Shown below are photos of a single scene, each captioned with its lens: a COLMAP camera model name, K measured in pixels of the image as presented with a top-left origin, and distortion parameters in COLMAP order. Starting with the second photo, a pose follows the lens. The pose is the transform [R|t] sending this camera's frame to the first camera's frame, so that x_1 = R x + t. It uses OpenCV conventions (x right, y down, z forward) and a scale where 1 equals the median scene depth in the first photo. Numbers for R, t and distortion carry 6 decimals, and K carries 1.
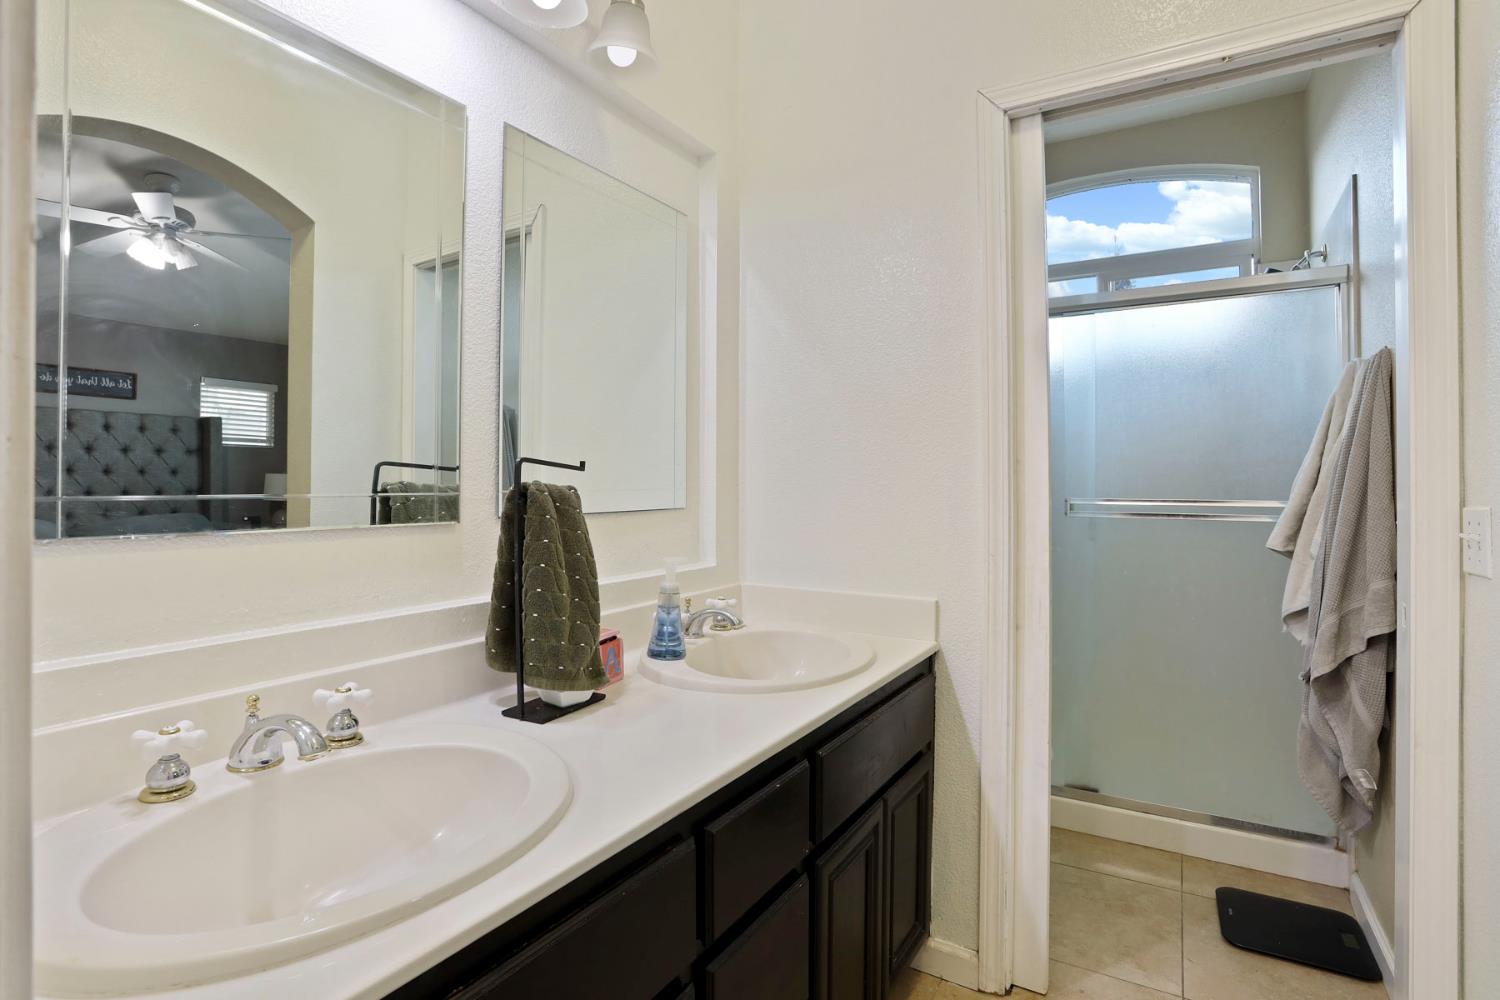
lens RADIAL K [[738.0, 0, 730.3], [0, 738.0, 490.9], [0, 0, 1]] dist [-0.072150, 0.038780]
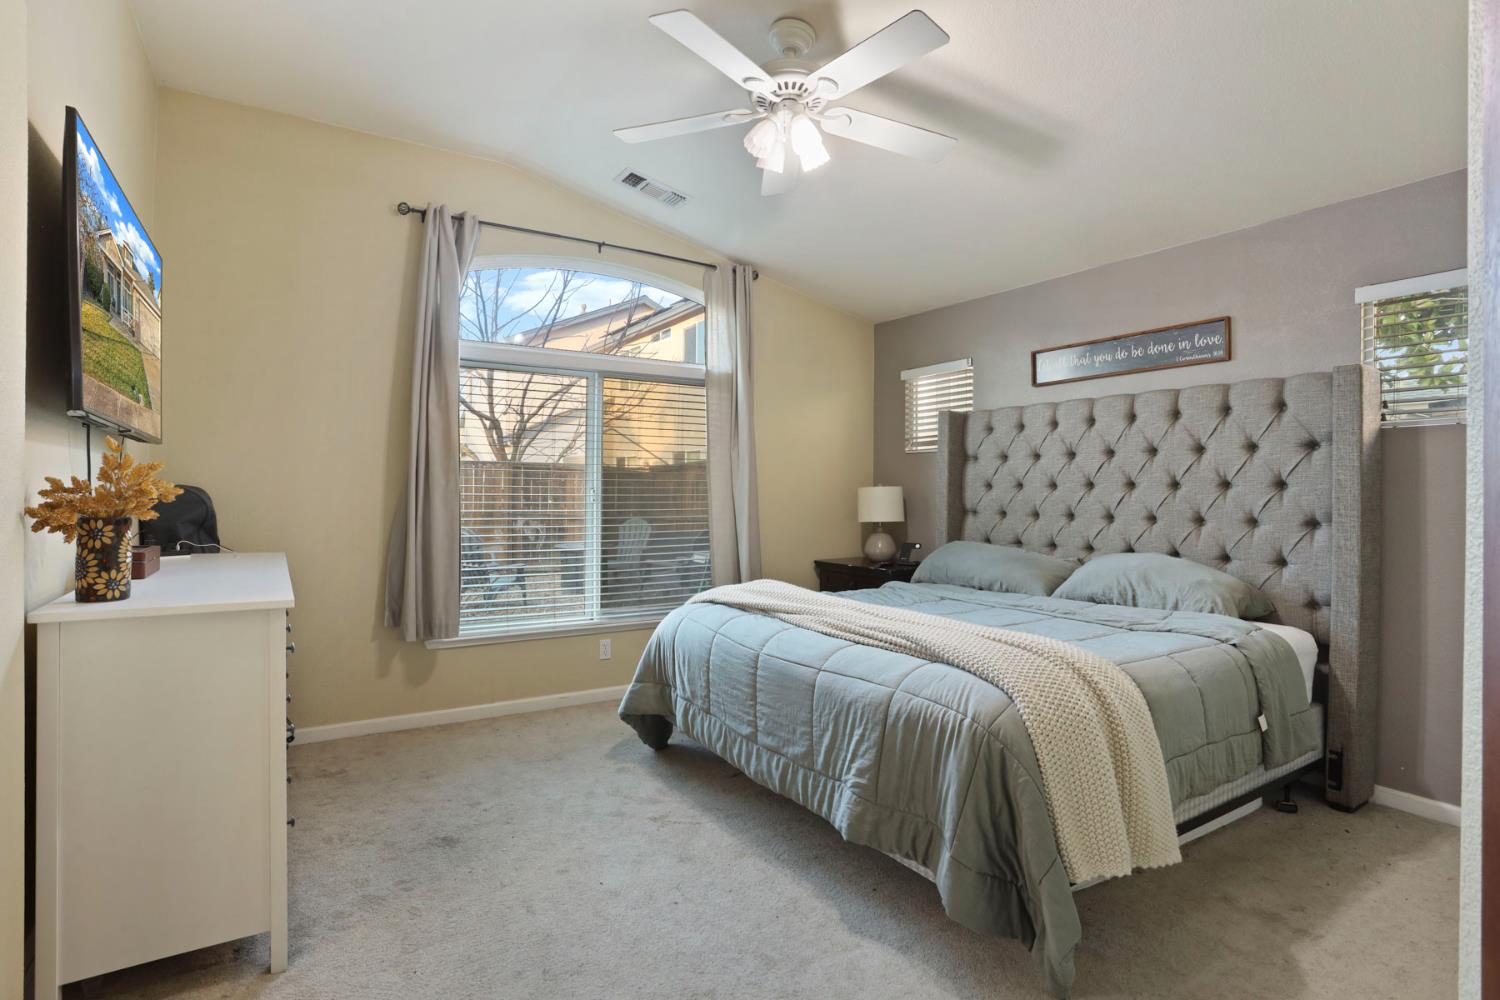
lens RADIAL K [[738.0, 0, 730.3], [0, 738.0, 490.9], [0, 0, 1]] dist [-0.072150, 0.038780]
pose [[-0.435557, -0.001864, -0.900159, -0.137346], [-0.006245, 0.999980, 0.000951, -0.020870], [0.900140, 0.006036, -0.435560, 0.896232]]
